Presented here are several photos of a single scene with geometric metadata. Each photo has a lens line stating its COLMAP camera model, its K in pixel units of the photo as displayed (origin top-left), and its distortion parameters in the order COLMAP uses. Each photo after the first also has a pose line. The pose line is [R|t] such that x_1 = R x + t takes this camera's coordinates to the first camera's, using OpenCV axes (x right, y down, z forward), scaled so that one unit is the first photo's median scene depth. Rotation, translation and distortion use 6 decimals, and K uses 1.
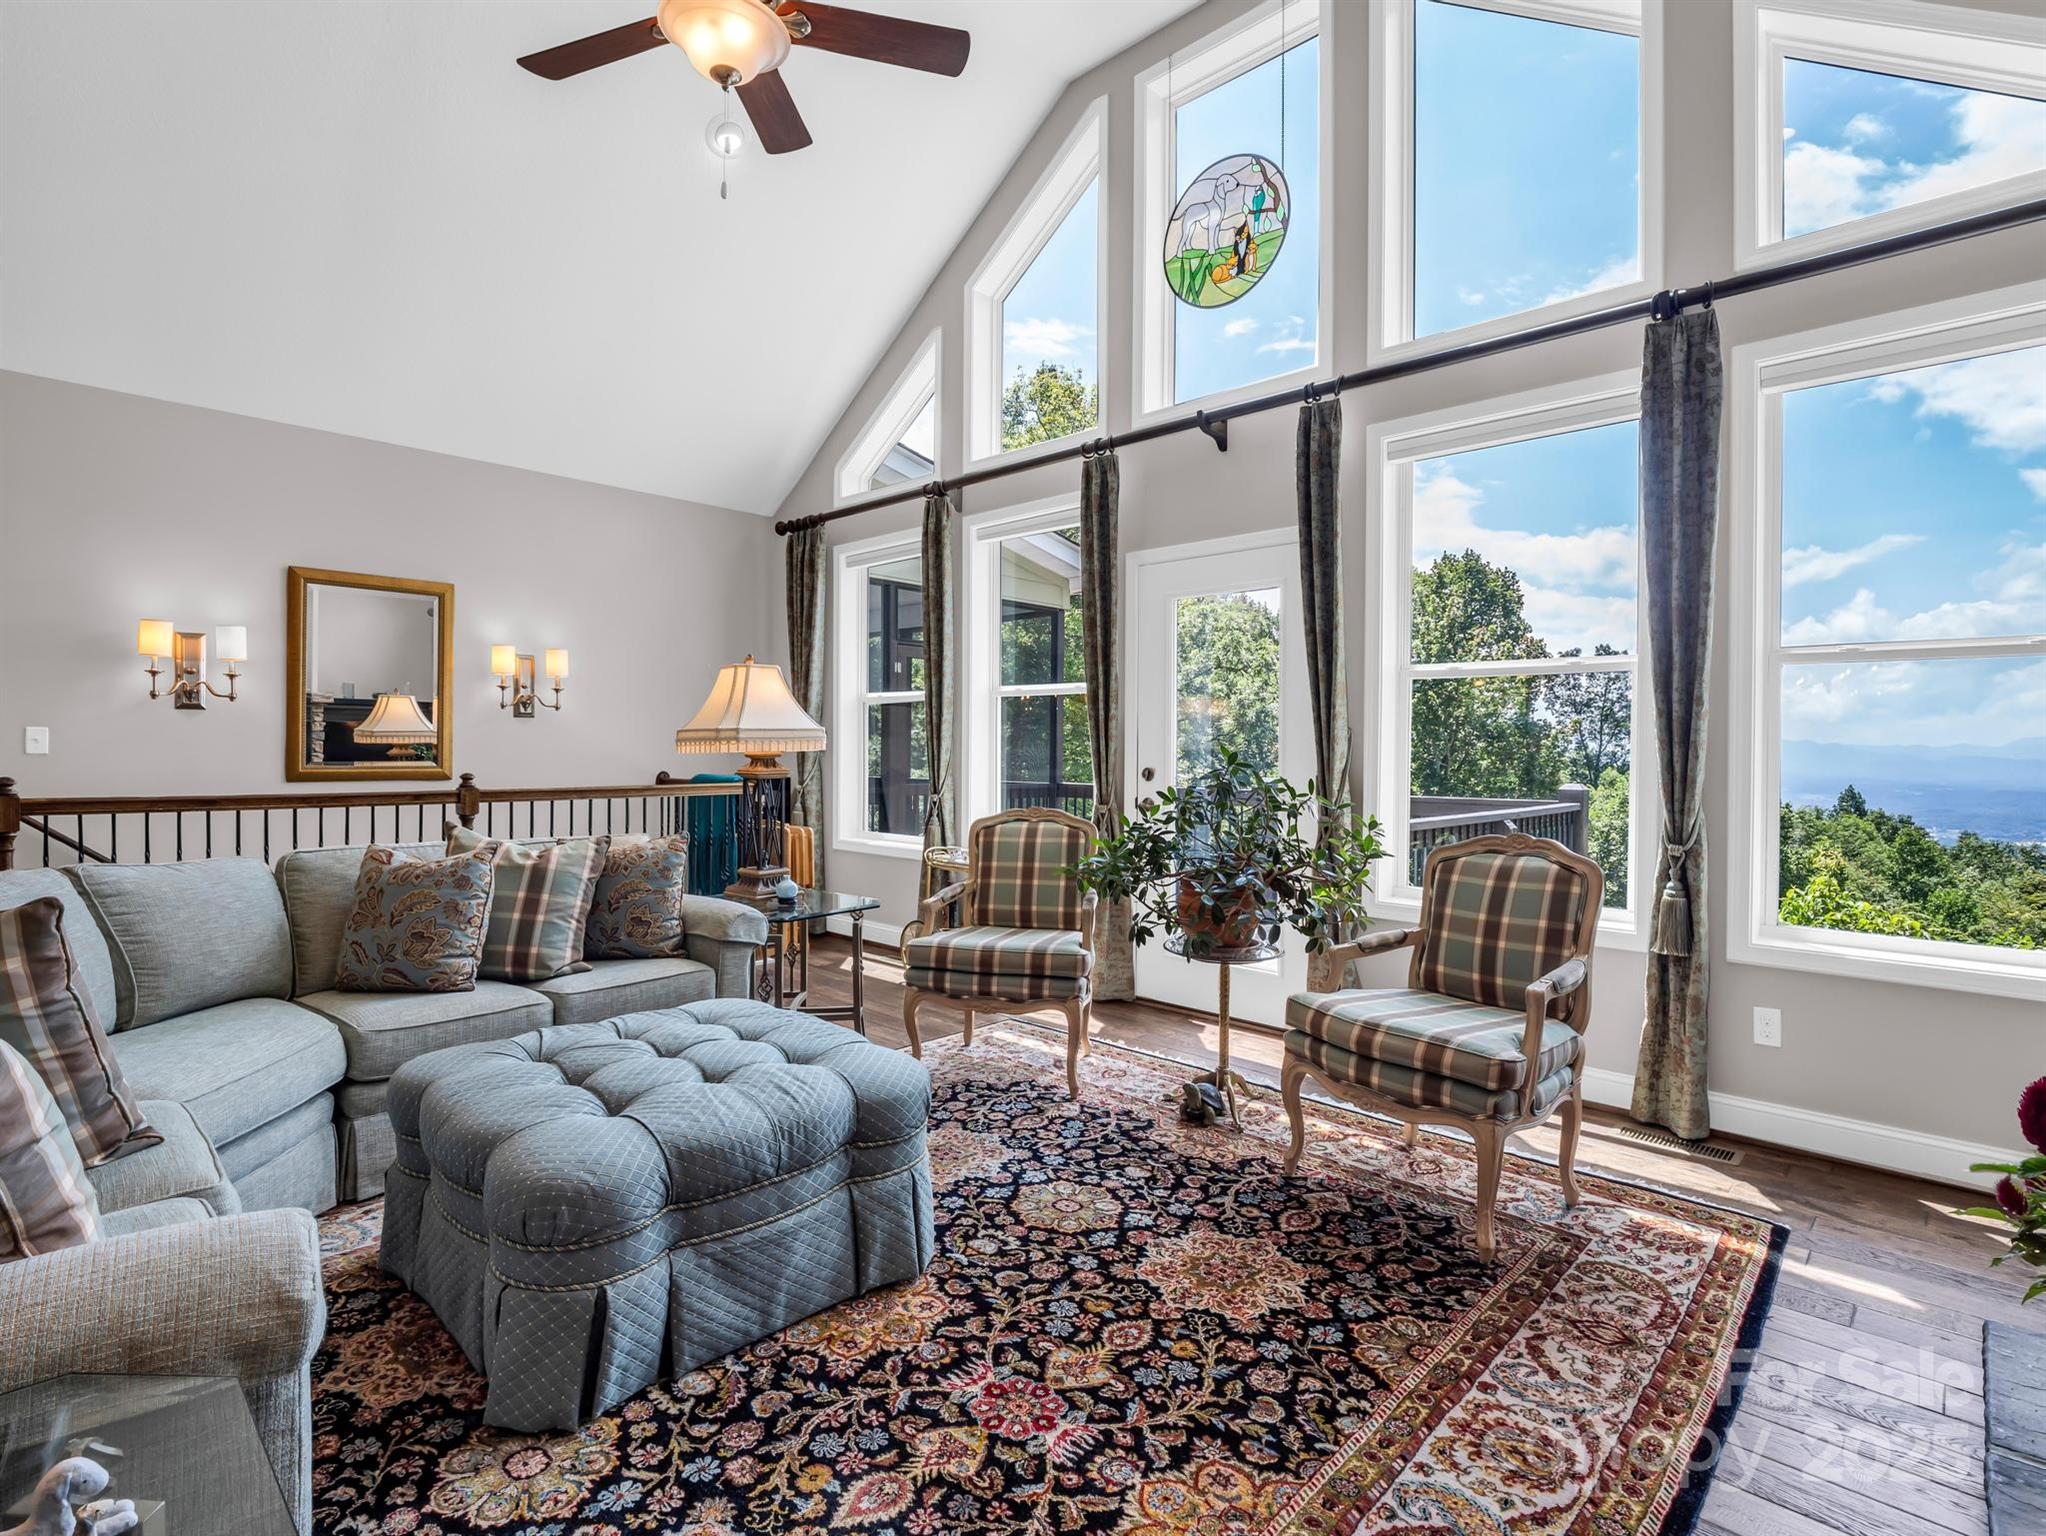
lens RADIAL K [[1009.5, 0, 1009.1], [0, 1009.5, 759.7], [0, 0, 1]] dist [-0.015173, -0.000751]
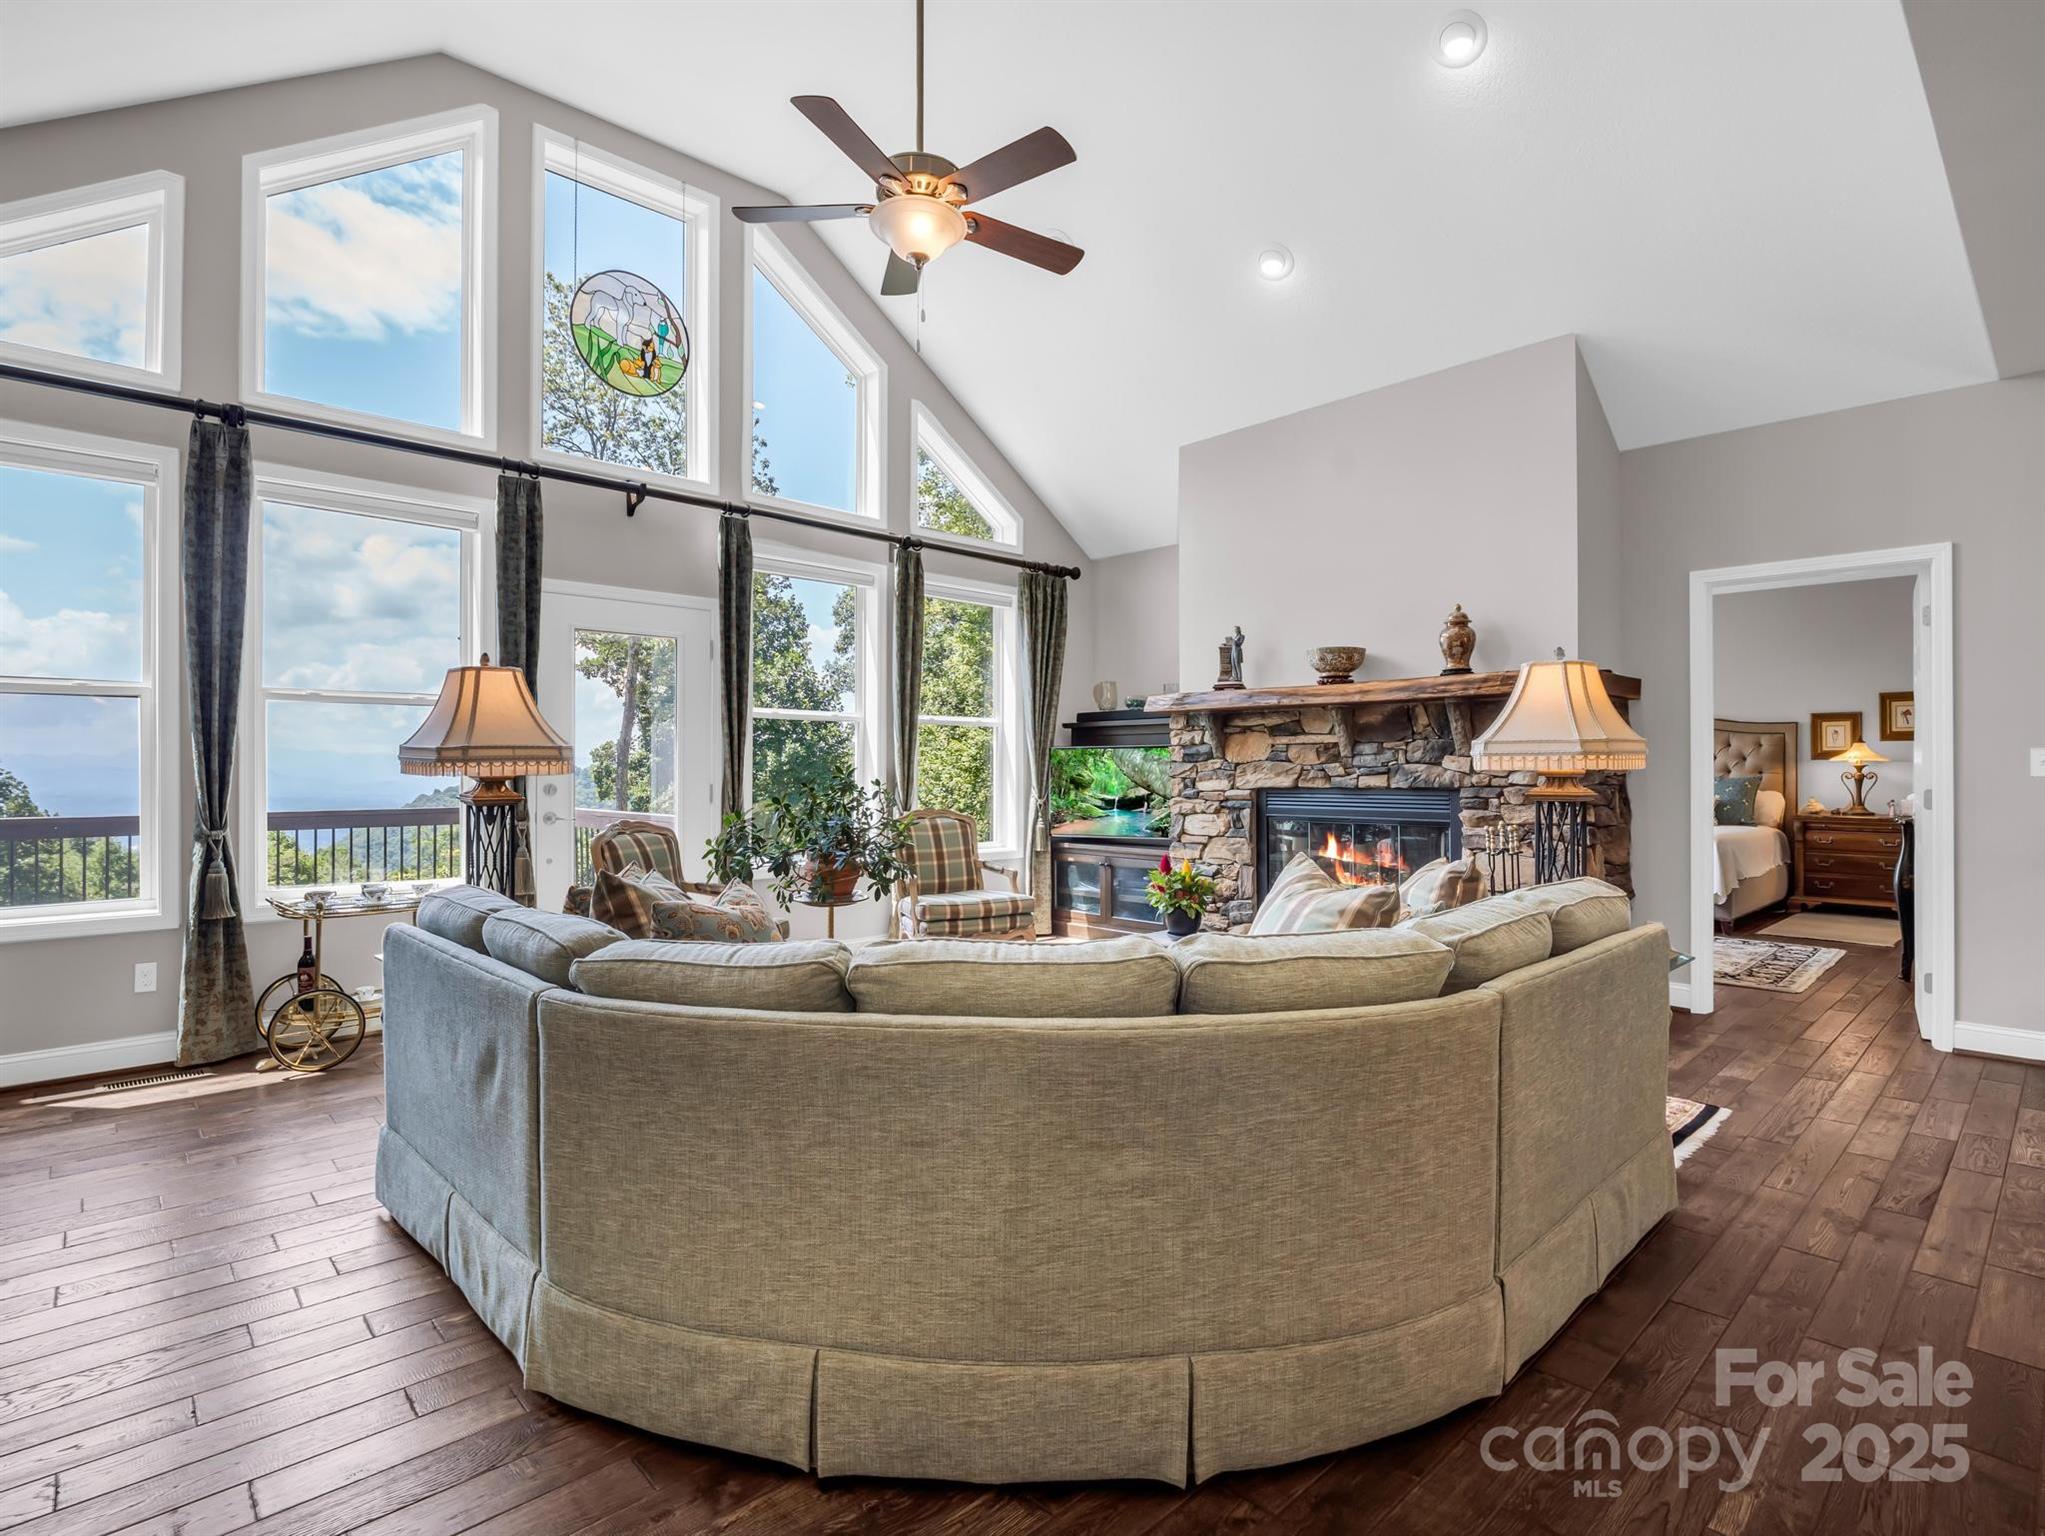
lens RADIAL K [[1007.9, 0, 1006.7], [0, 1007.9, 767.7], [0, 0, 1]] dist [-0.011862, -0.004120]
pose [[0.056432, -0.009319, 0.998363, -1.092829], [0.011303, 0.999898, 0.008694, -0.014608], [-0.998342, 0.010794, 0.056532, 0.556594]]
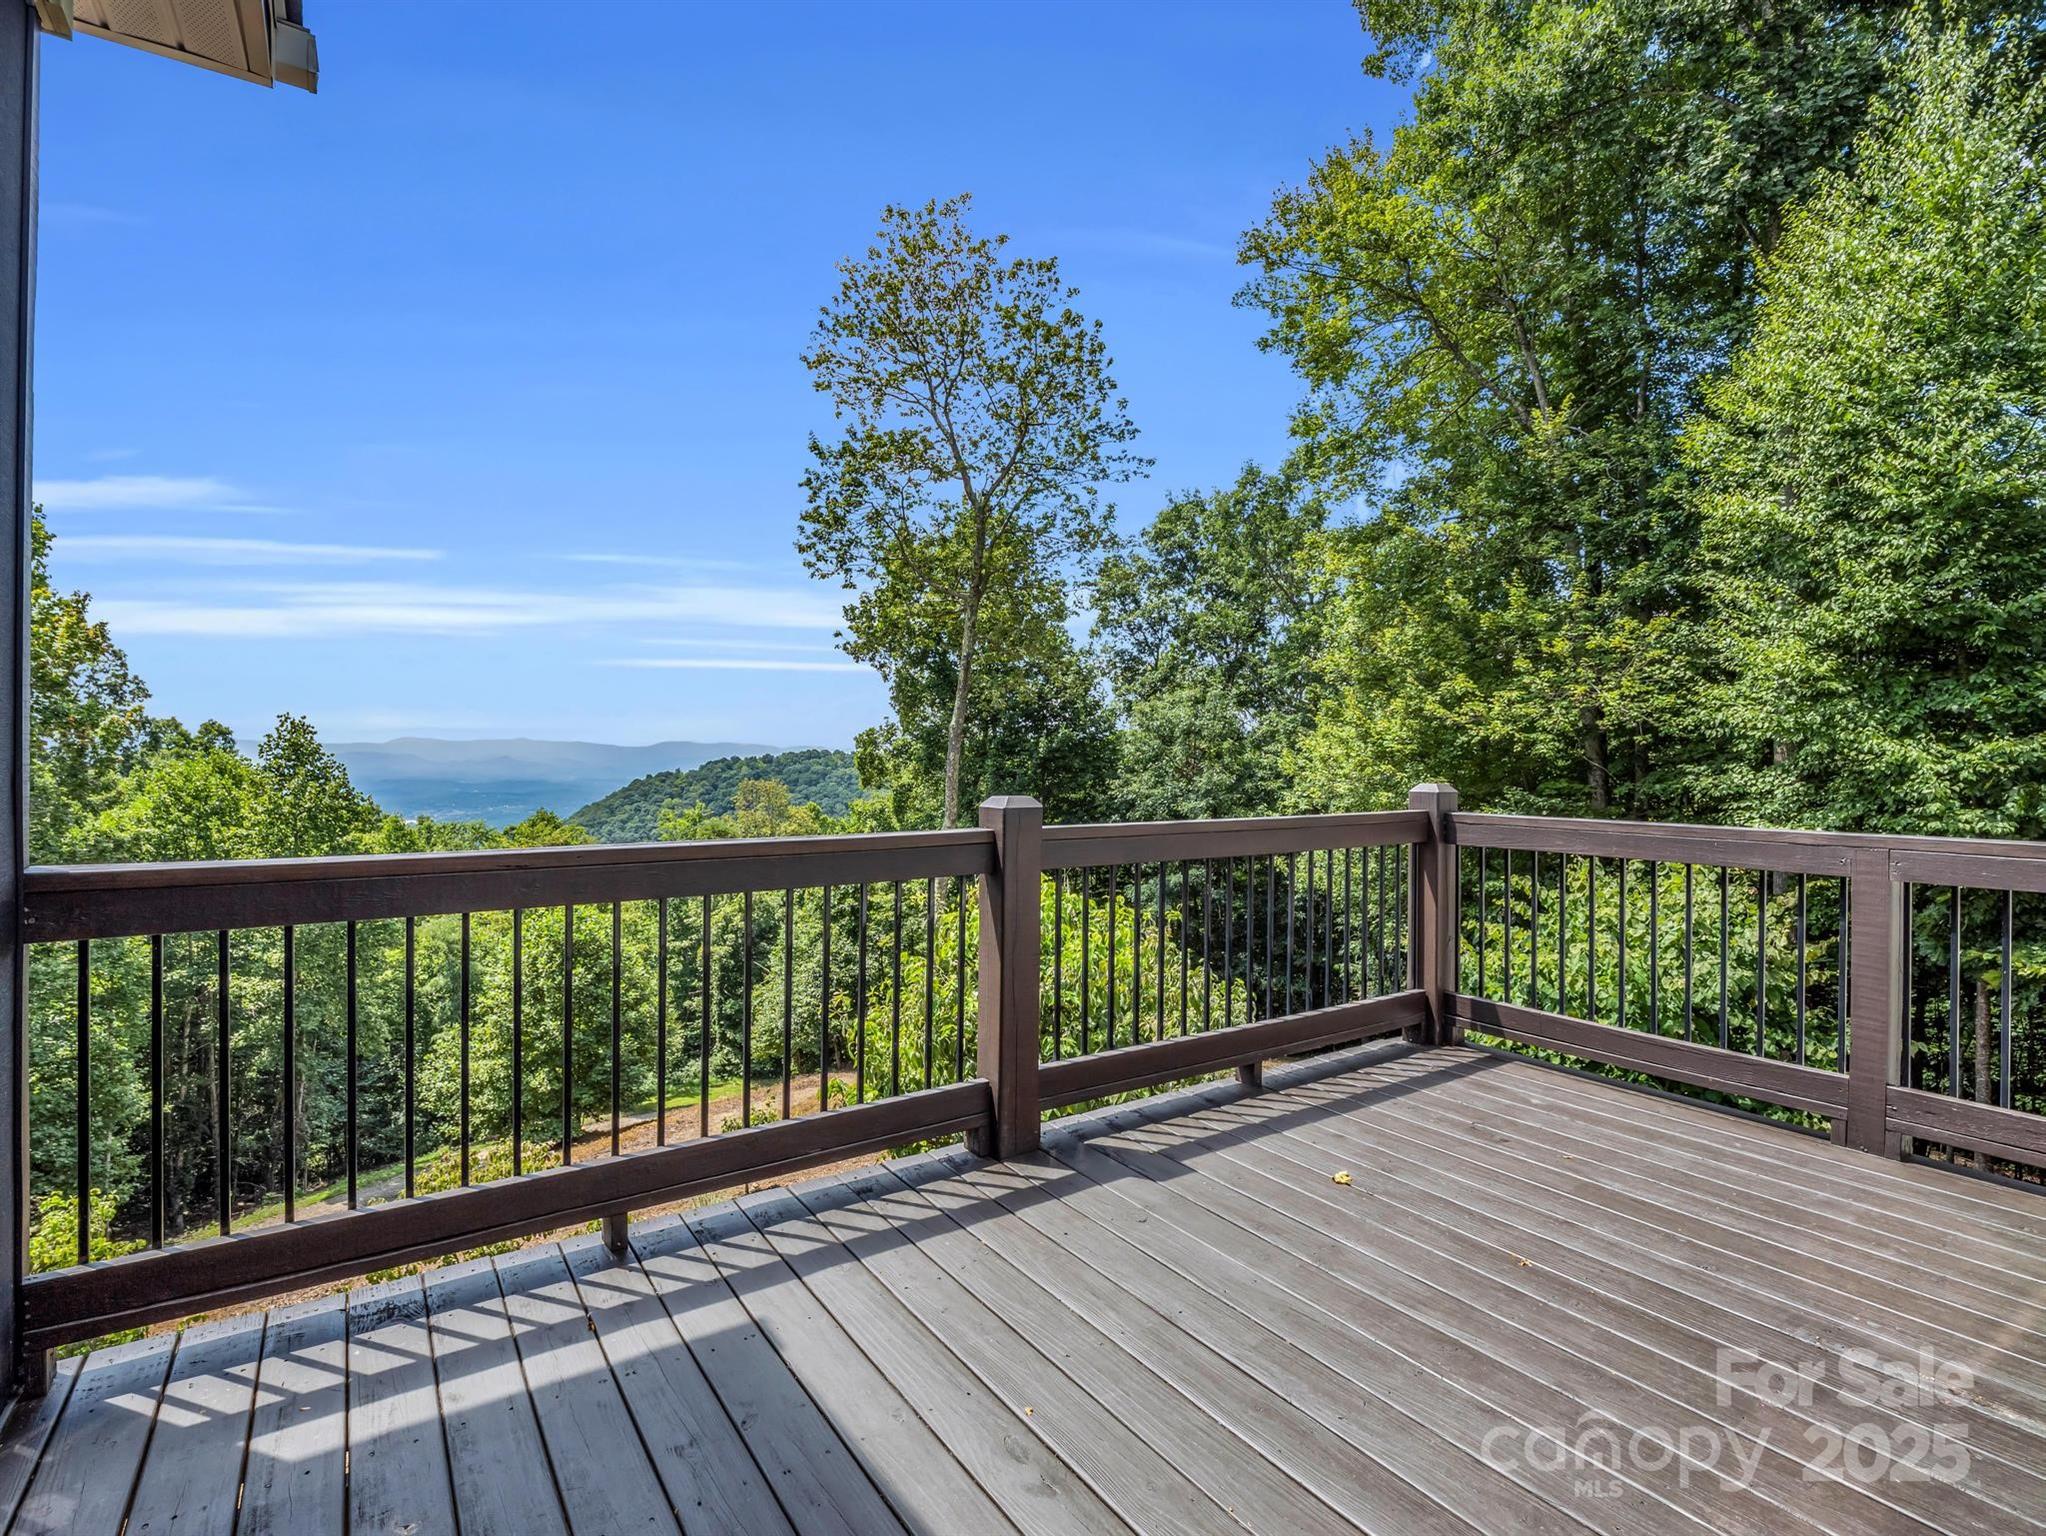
lens RADIAL K [[989.3, 0, 1004.8], [0, 989.3, 767.1], [0, 0, 1]] dist [-0.008762, -0.000301]
pose [[0.224580, -0.017182, 0.974304, -0.288619], [0.005811, 0.999850, 0.016293, 0.006317], [-0.974438, 0.002003, 0.224646, 1.816651]]
